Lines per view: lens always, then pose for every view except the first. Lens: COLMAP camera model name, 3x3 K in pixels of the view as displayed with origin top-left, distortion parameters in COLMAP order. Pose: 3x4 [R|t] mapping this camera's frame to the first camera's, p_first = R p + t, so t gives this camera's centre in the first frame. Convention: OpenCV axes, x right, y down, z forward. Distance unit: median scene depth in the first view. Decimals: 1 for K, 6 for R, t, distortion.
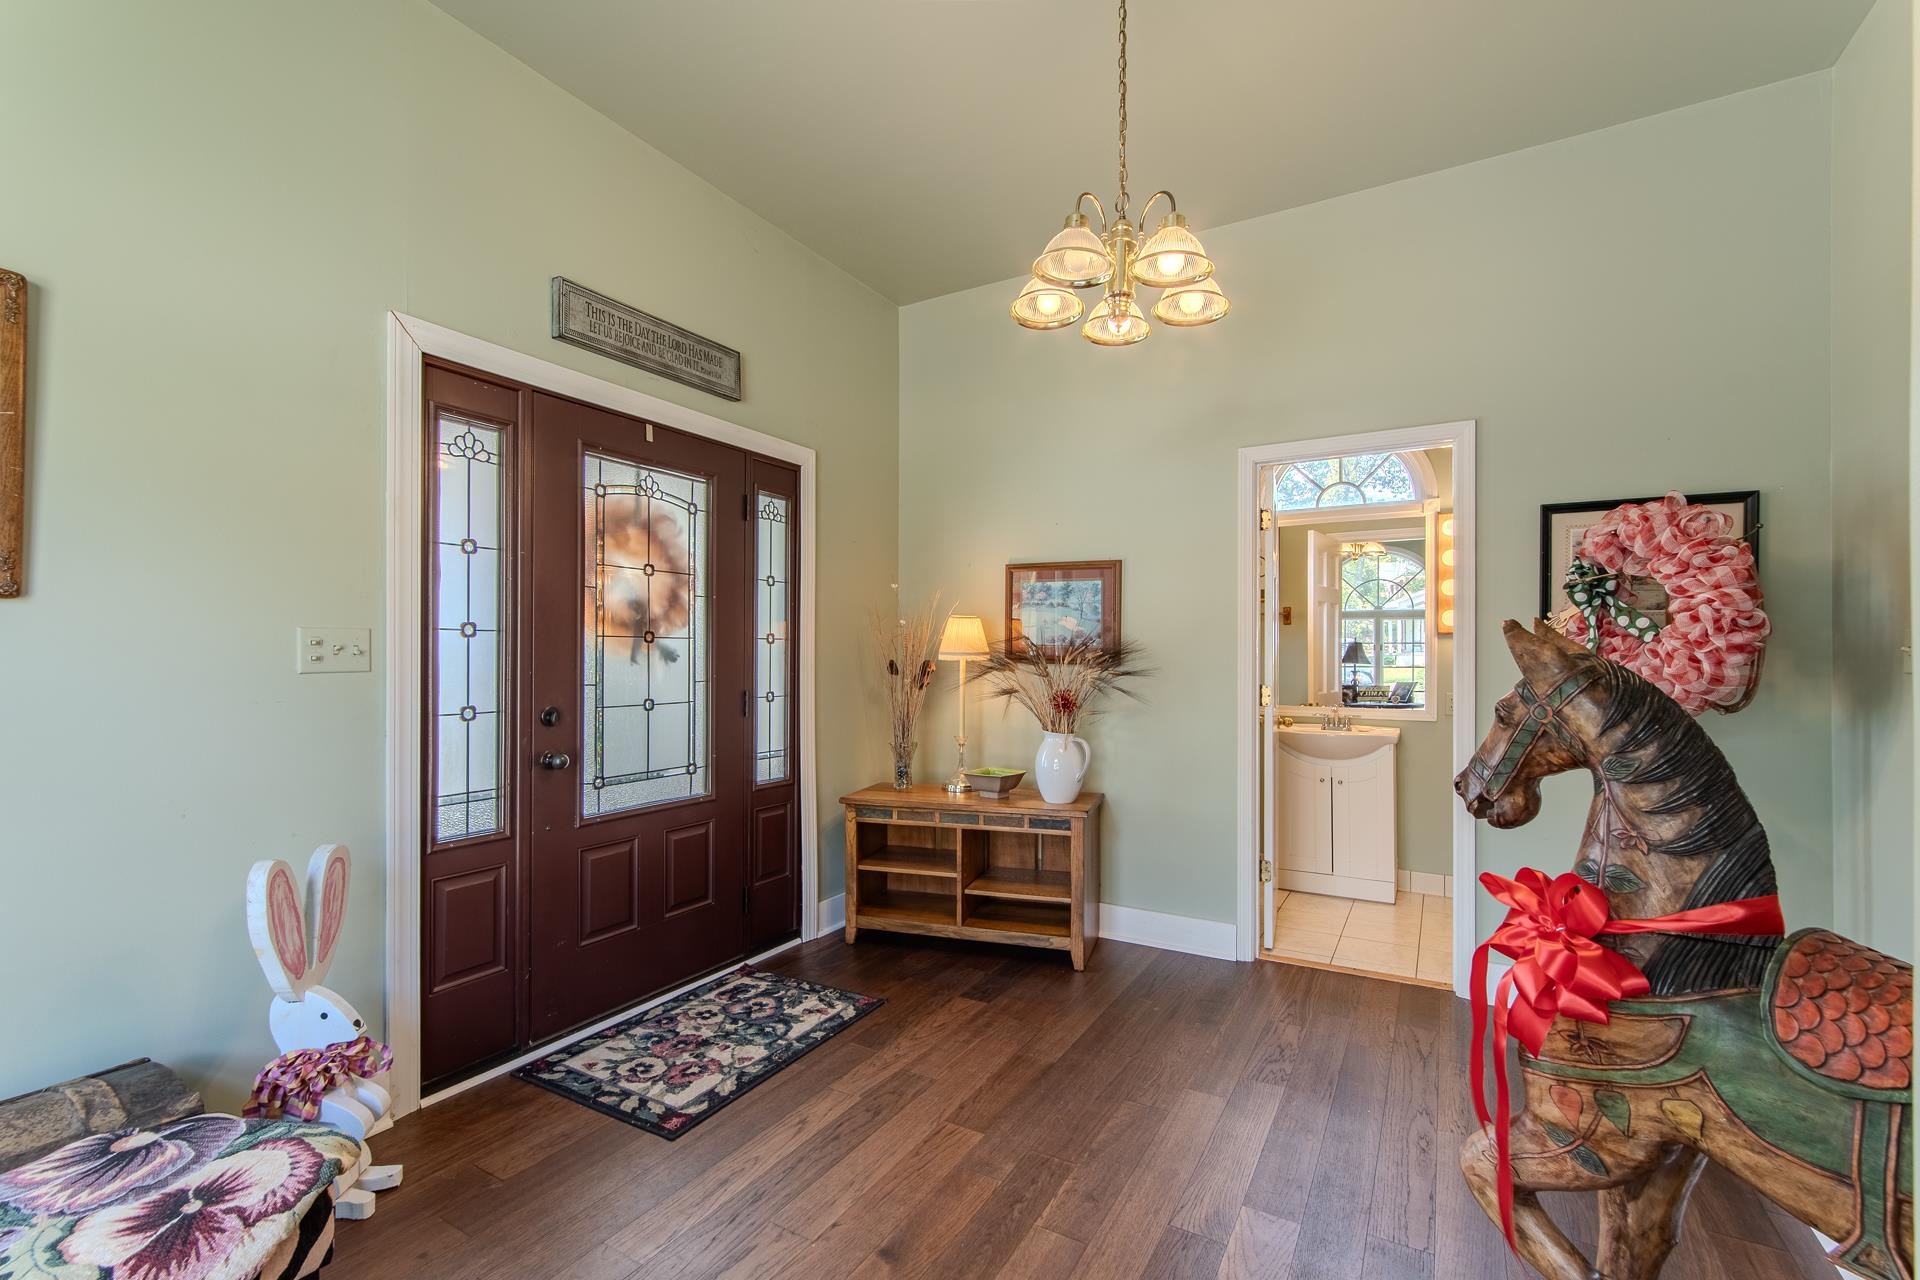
lens RADIAL K [[847.5, 0, 960.8], [0, 847.5, 649.5], [0, 0, 1]] dist [-0.005124, 0.000812]
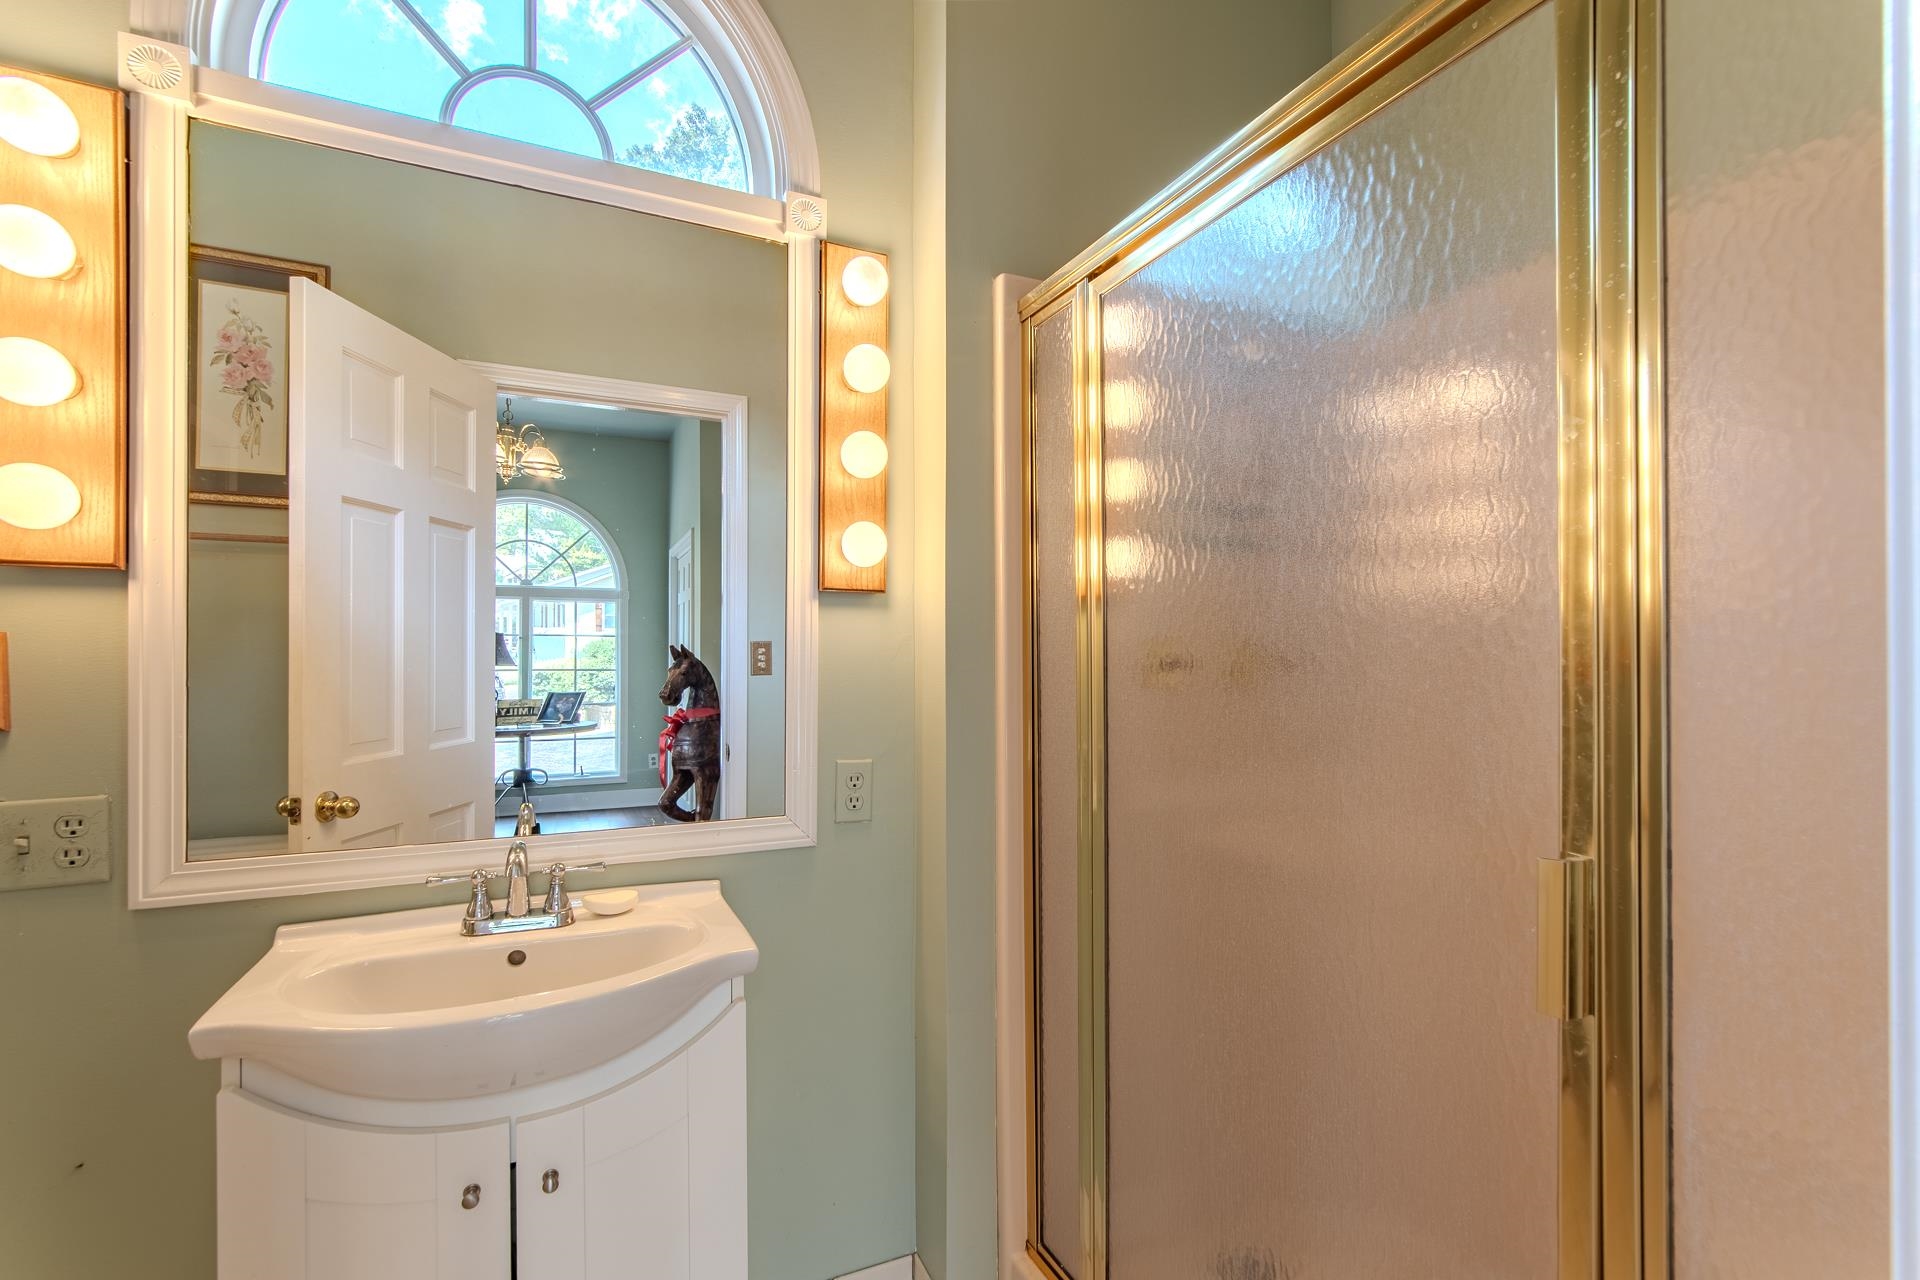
lens RADIAL K [[847.5, 0, 958.2], [0, 847.5, 646.6], [0, 0, 1]] dist [-0.005124, 0.000812]
pose [[0.572584, -0.001498, 0.819845, 0.199502], [0.000992, 0.999999, 0.001134, 0.001804], [-0.819845, 0.000164, 0.572585, 0.482414]]
